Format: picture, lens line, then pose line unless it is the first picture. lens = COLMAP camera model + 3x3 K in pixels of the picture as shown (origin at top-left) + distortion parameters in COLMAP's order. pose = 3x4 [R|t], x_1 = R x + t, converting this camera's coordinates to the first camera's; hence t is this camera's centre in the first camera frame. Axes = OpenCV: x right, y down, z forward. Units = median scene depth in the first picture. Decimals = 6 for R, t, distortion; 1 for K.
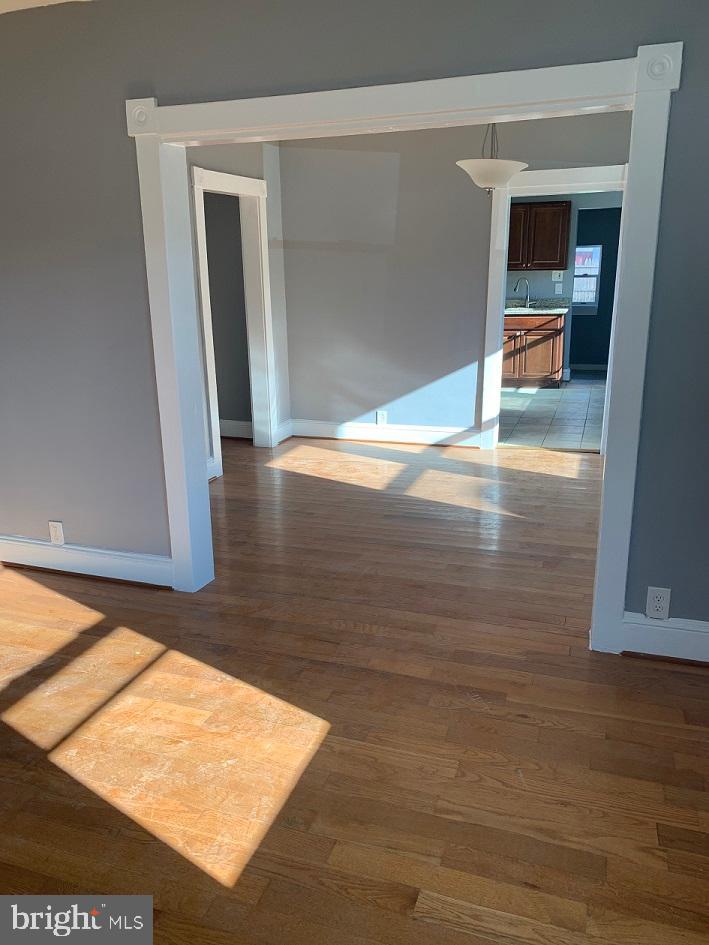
lens RADIAL K [[725.0, 0, 352.5], [0, 725.0, 470.2], [0, 0, 1]] dist [0.035481, -0.040185]
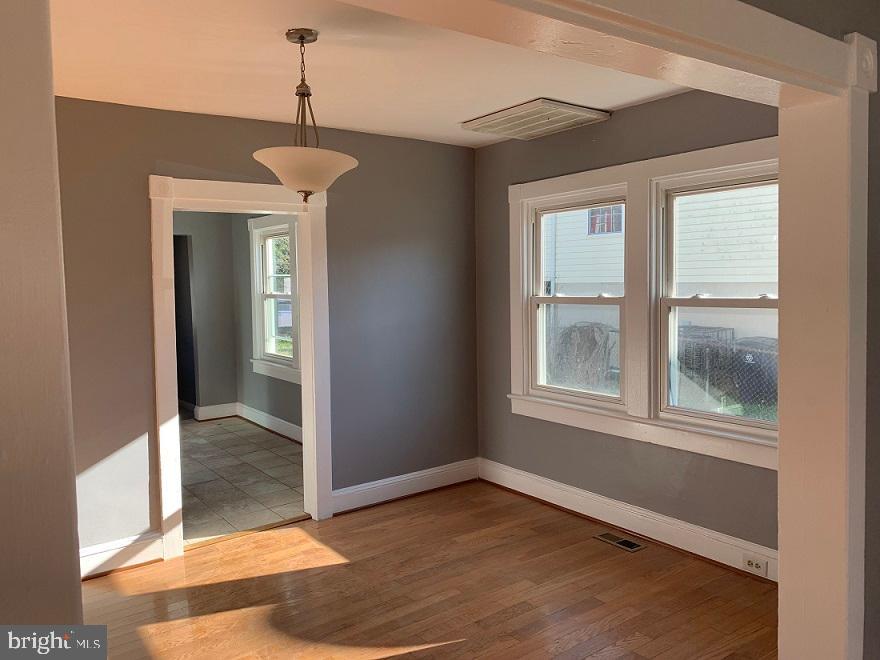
lens RADIAL K [[675.2, 0, 436.3], [0, 675.2, 325.4], [0, 0, 1]] dist [0.035481, -0.040185]
pose [[0.569337, -0.052019, 0.820457, -0.206144], [0.237002, 0.966011, -0.103214, -0.127679], [-0.787201, 0.253213, 0.562314, 0.432208]]
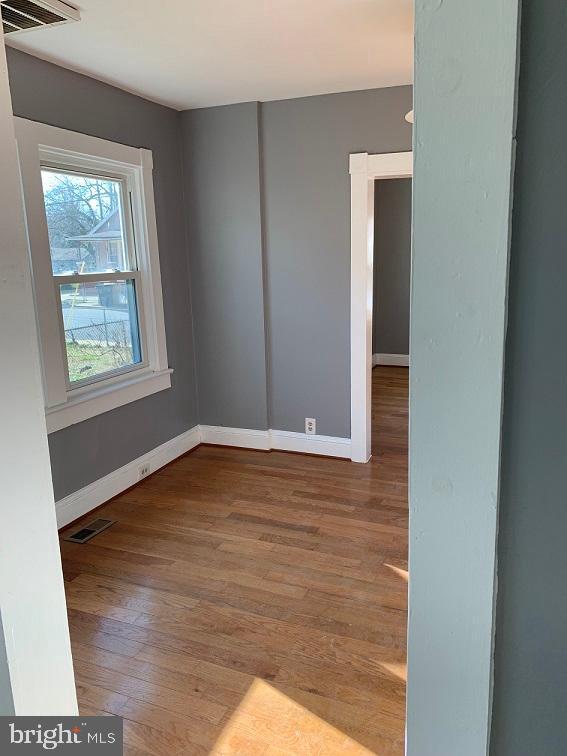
lens RADIAL K [[580.0, 0, 281.9], [0, 580.0, 376.2], [0, 0, 1]] dist [0.035481, -0.040185]
pose [[-0.997890, 0.028966, 0.058111, 0.248608], [0.052785, 0.883070, 0.466263, -0.344743], [-0.037811, 0.468346, -0.882736, 1.191746]]
